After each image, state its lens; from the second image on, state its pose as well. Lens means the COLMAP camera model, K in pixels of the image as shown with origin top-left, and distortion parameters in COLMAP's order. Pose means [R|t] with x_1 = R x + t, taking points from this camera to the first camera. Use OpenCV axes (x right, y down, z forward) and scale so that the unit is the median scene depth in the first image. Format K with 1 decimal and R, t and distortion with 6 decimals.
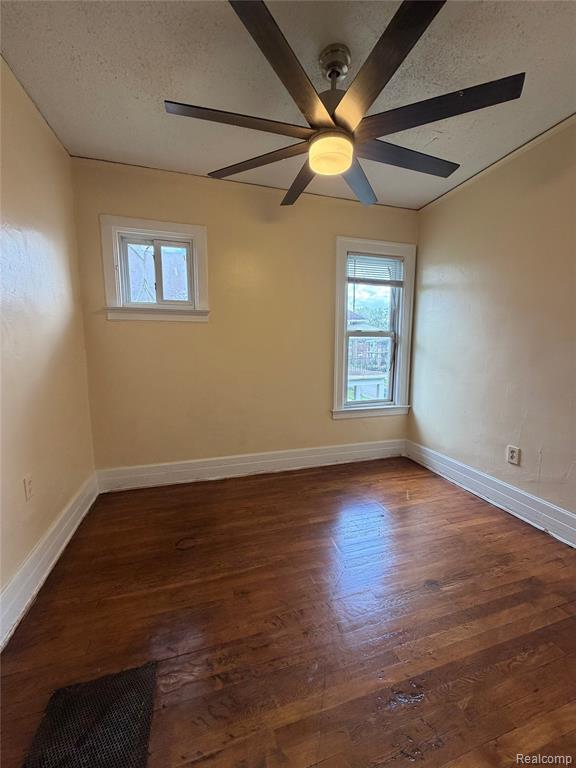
lens RADIAL K [[311.7, 0, 288.0], [0, 311.7, 384.0], [0, 0, 1]] dist [-0.001423, 0.000021]
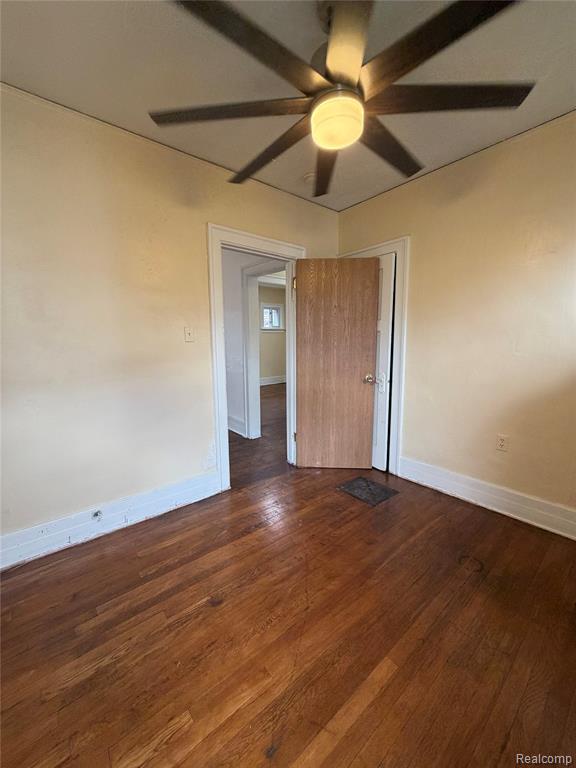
lens RADIAL K [[311.7, 0, 288.0], [0, 311.7, 384.0], [0, 0, 1]] dist [-0.001423, 0.000021]
pose [[-0.927885, 0.060915, -0.367858, 0.581885], [-0.039051, 0.965263, 0.258345, -0.261874], [0.370817, 0.254079, -0.893274, 1.799367]]
